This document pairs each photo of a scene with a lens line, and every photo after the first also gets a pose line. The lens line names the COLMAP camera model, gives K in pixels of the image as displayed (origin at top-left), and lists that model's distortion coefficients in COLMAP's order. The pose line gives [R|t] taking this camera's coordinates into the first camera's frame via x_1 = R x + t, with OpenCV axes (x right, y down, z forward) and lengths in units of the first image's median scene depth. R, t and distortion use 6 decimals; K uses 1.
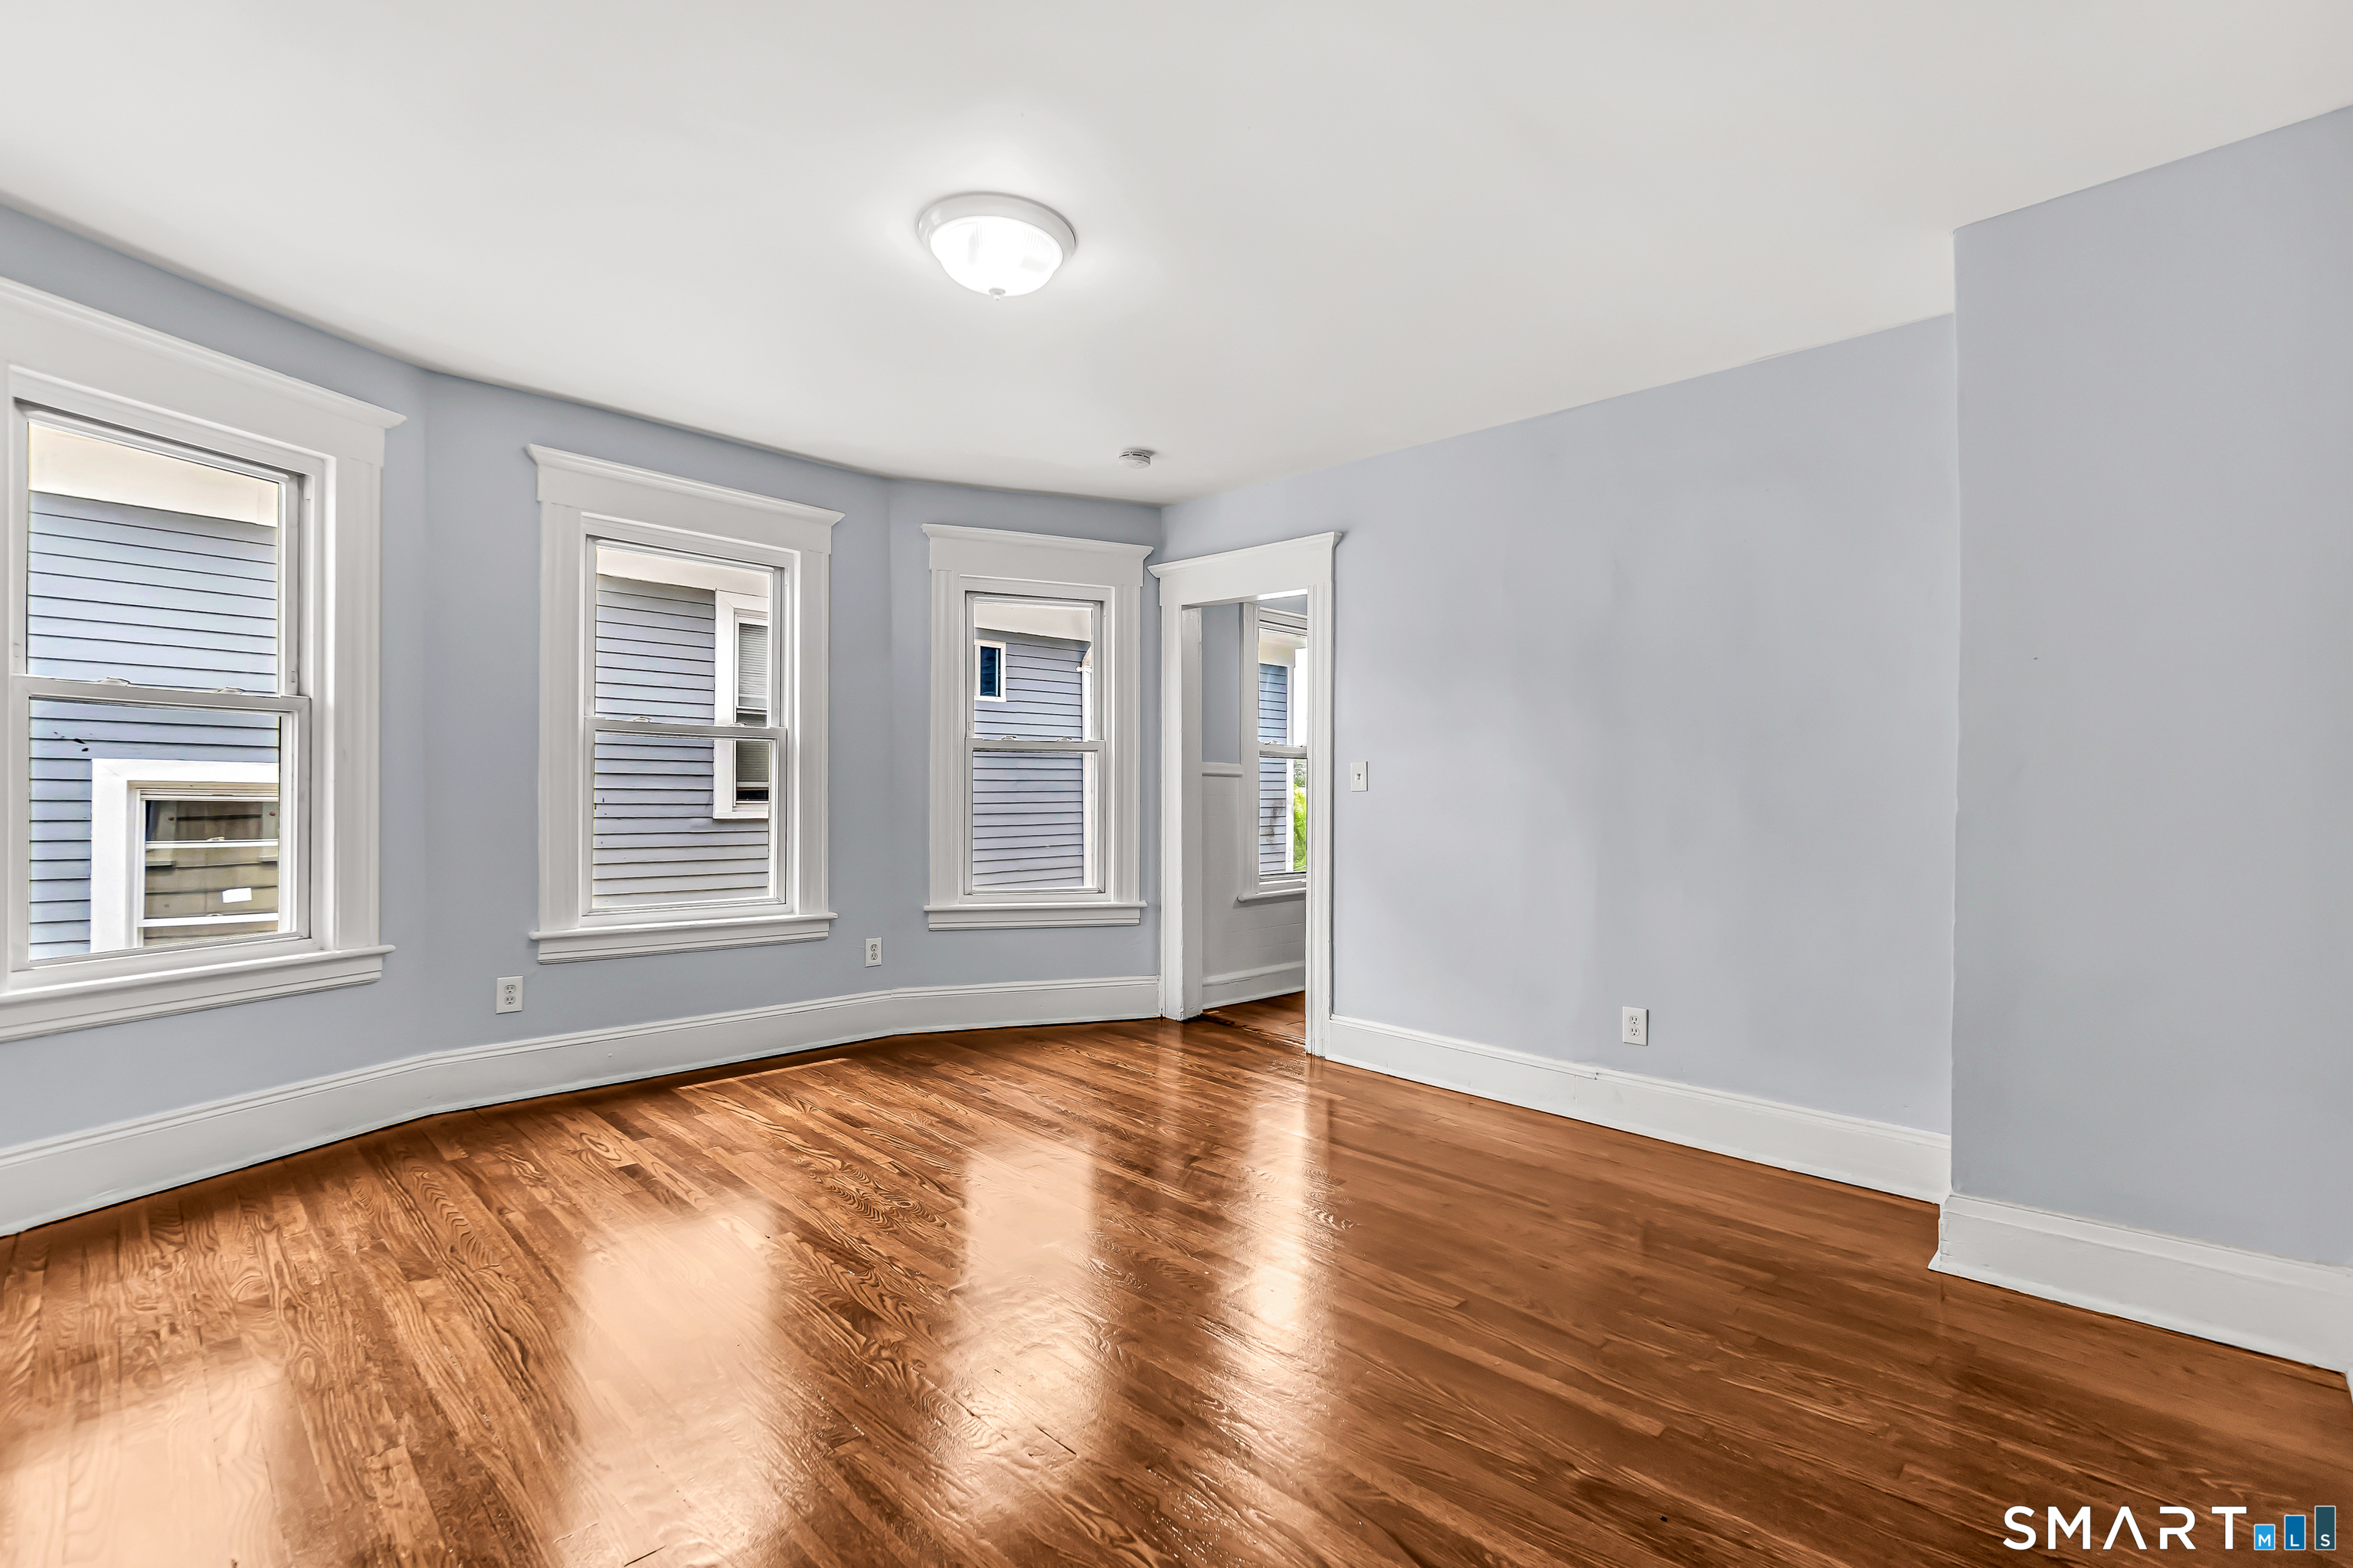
lens RADIAL K [[1040.1, 0, 1176.5], [0, 1040.1, 784.0], [0, 0, 1]] dist [-0.002787, -0.000089]
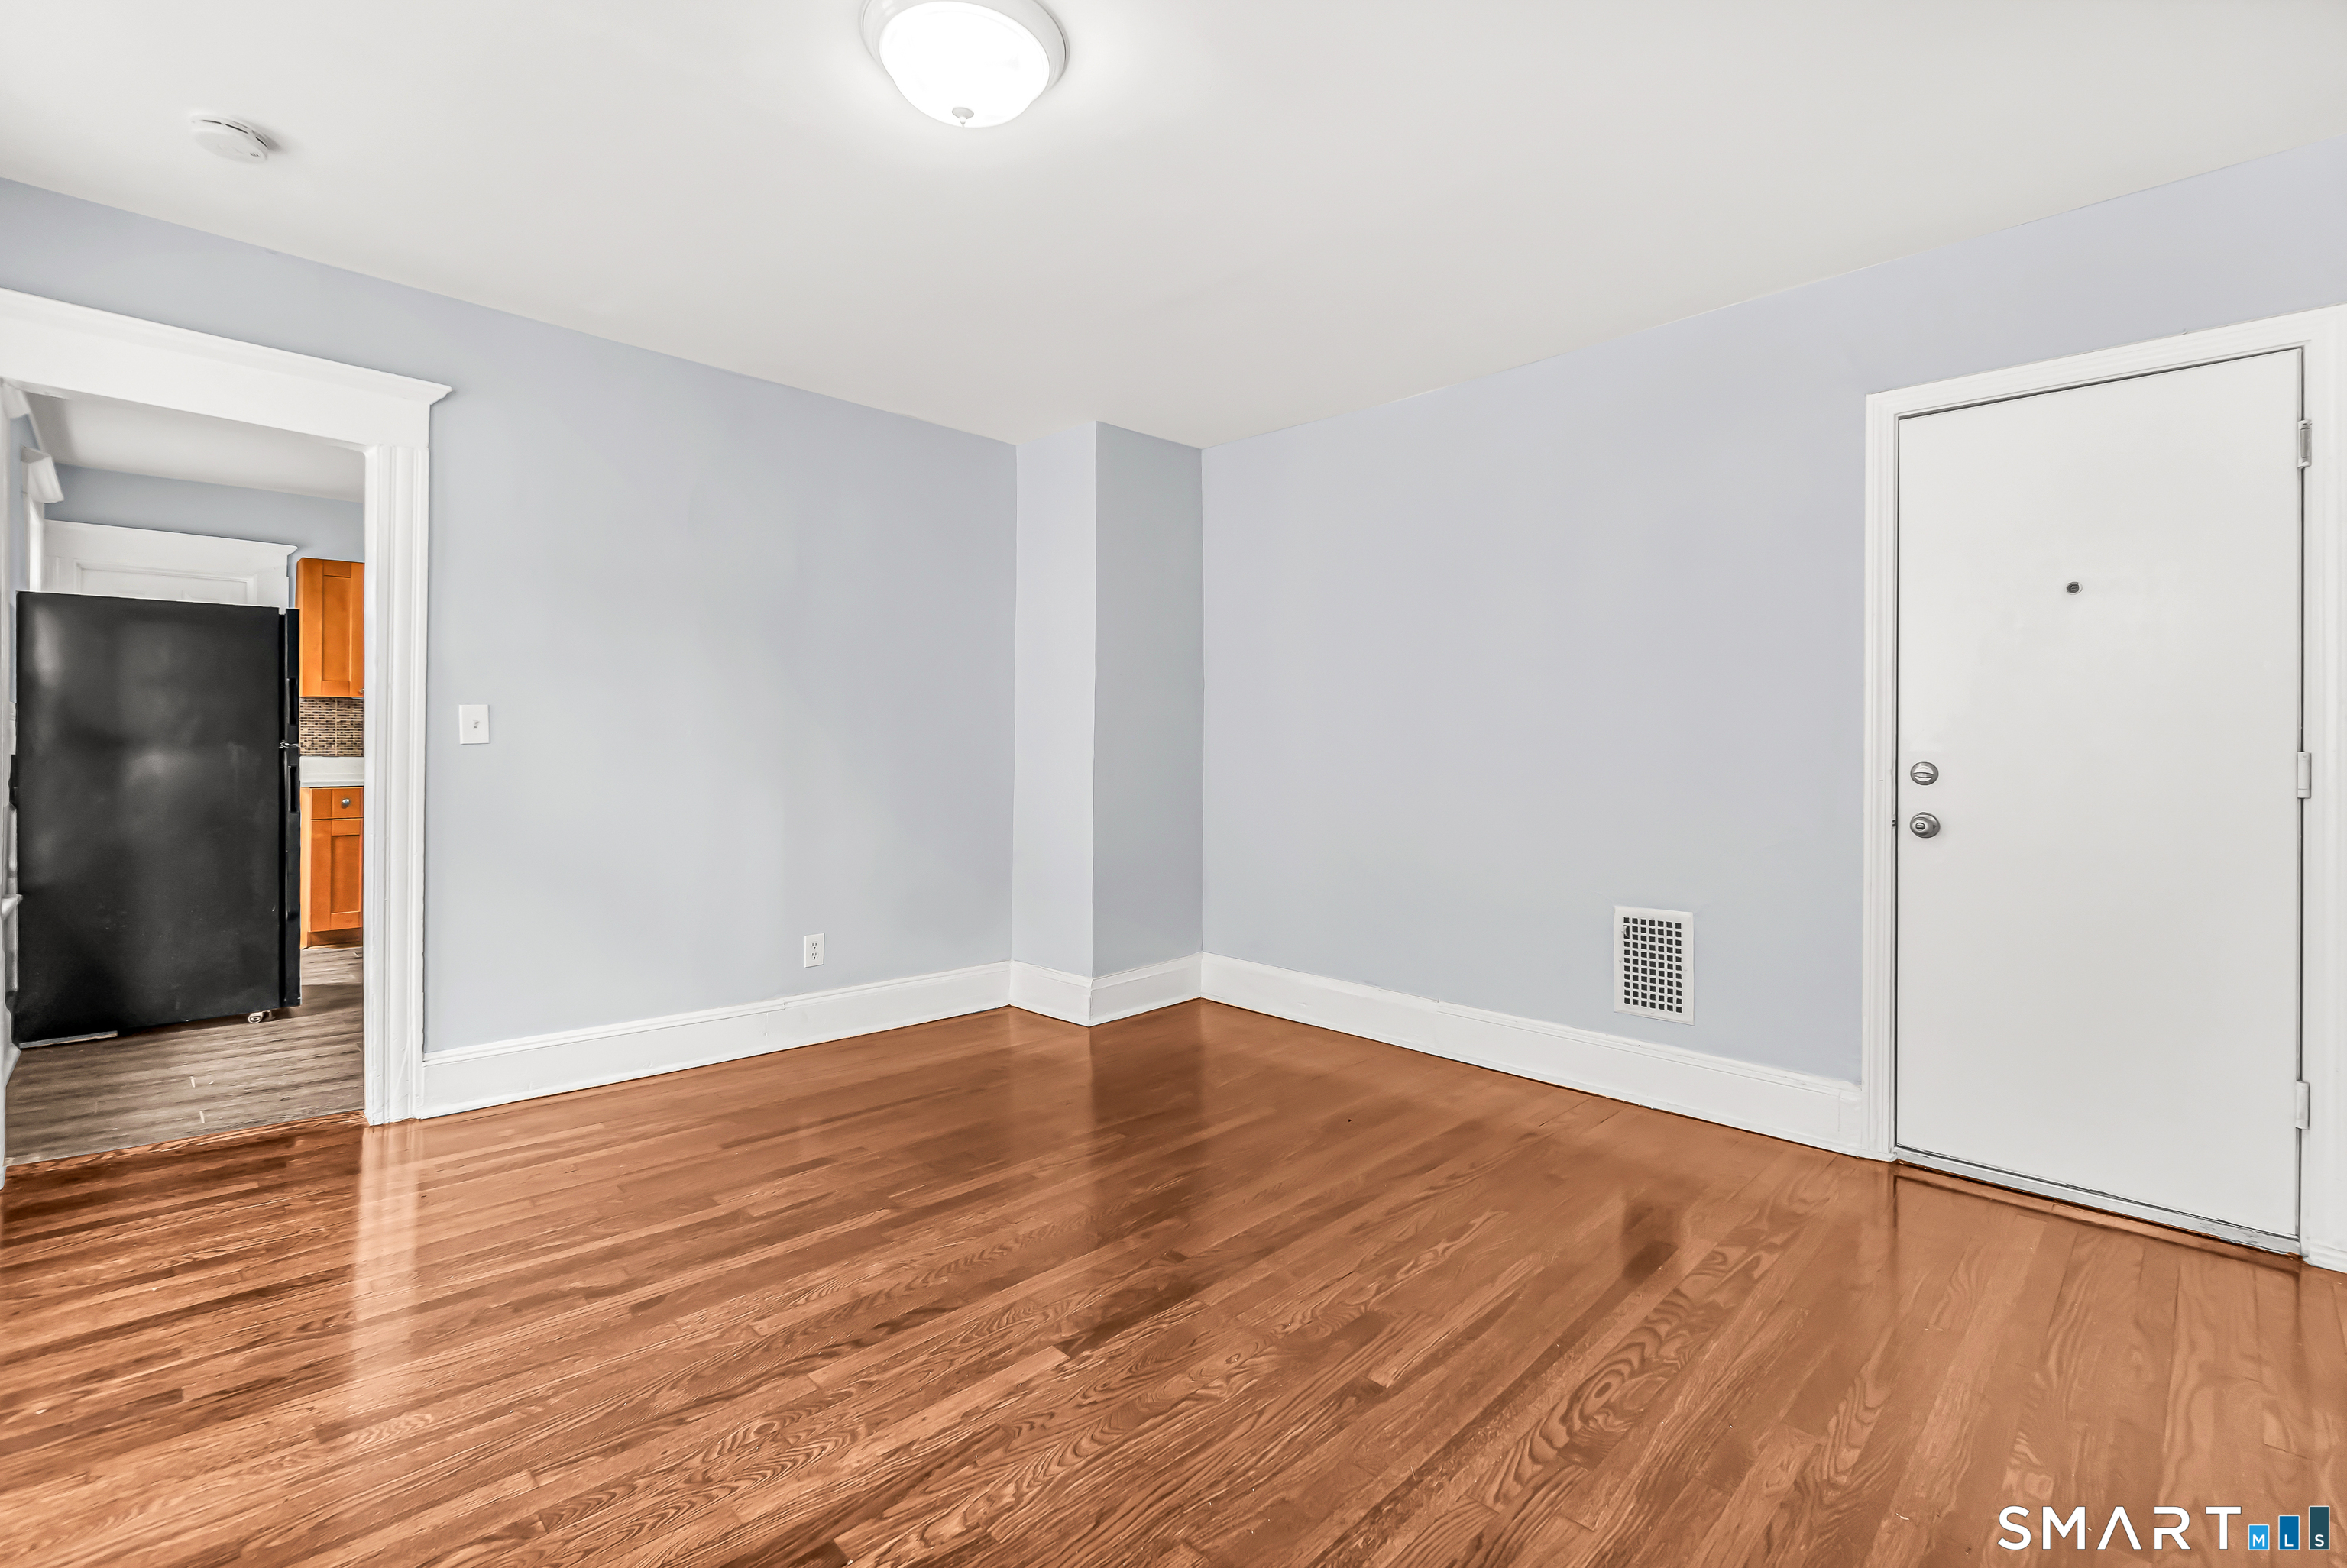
lens RADIAL K [[1034.6, 0, 1152.5], [0, 1034.6, 748.3], [0, 0, 1]] dist [0.000600, -0.000027]
pose [[0.029979, -0.007253, 0.999524, -0.639281], [-0.017858, 0.999810, 0.007791, -0.003745], [-0.999391, -0.018083, 0.029844, 0.565085]]
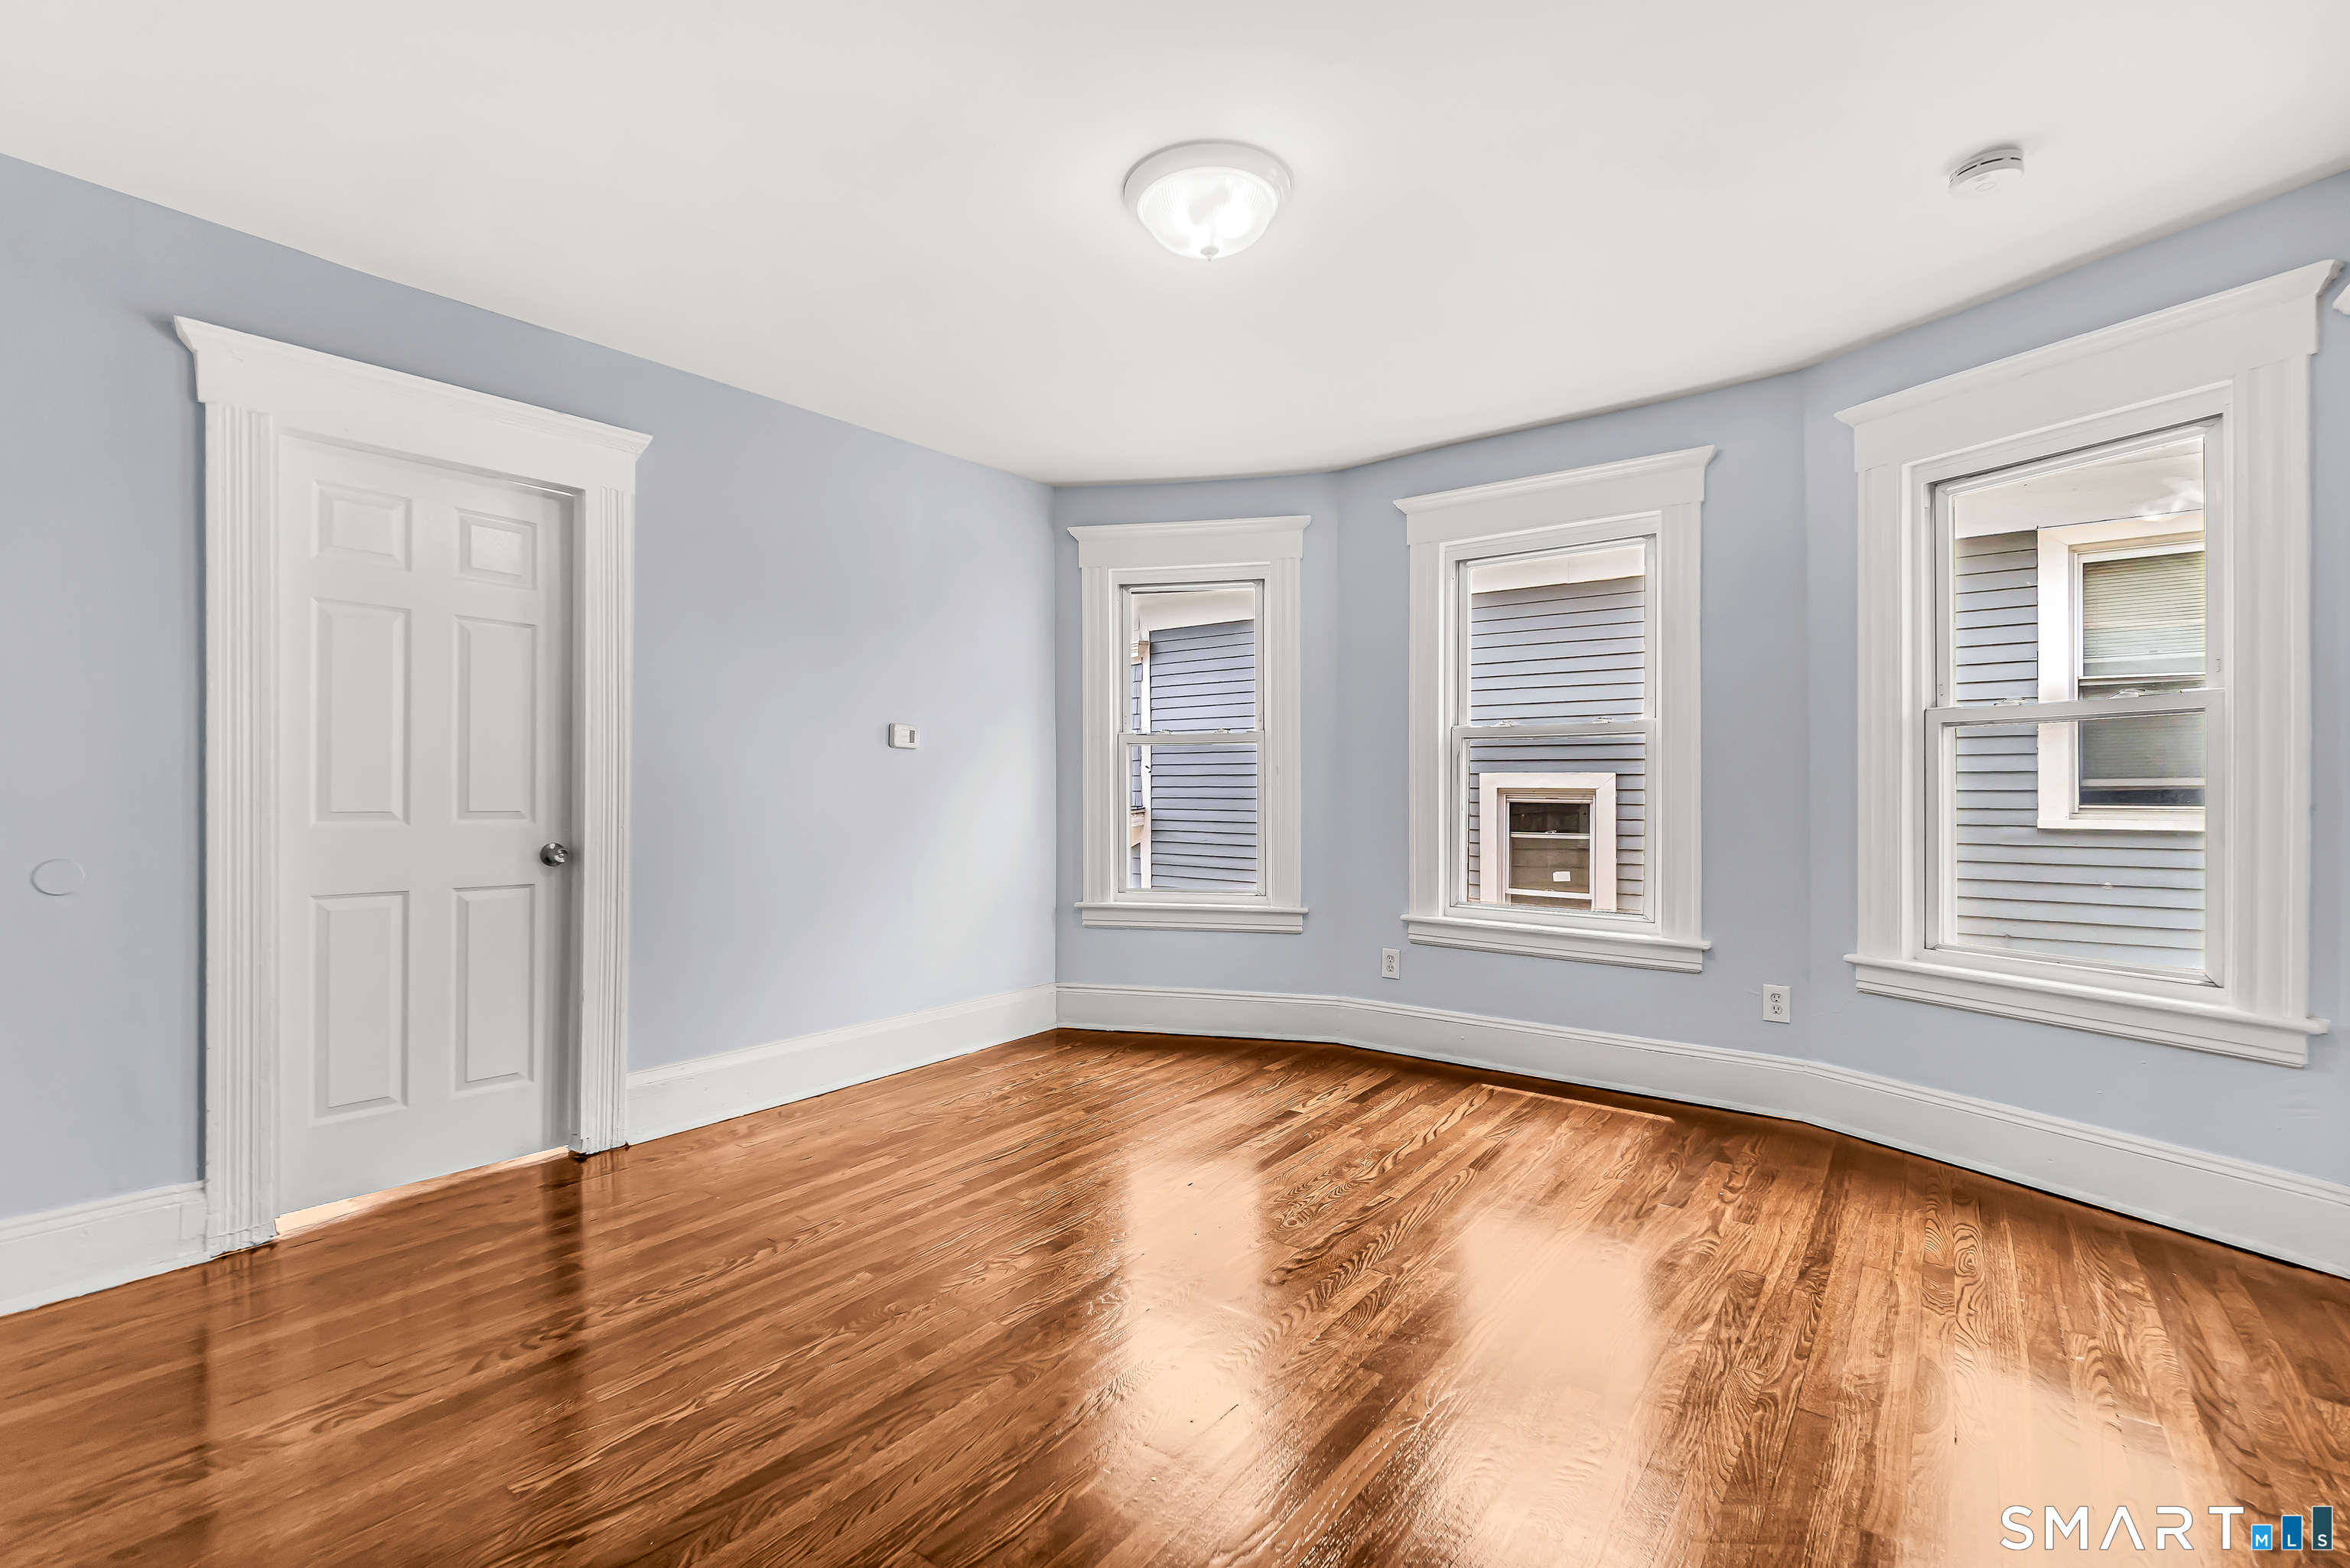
lens RADIAL K [[1052.0, 0, 1177.6], [0, 1052.0, 795.3], [0, 0, 1]] dist [-0.001431, 0.000286]
pose [[0.116643, -0.005107, -0.993161, 0.512418], [0.012042, 0.999921, -0.003727, 0.009125], [0.993101, -0.011525, 0.116695, 0.583071]]
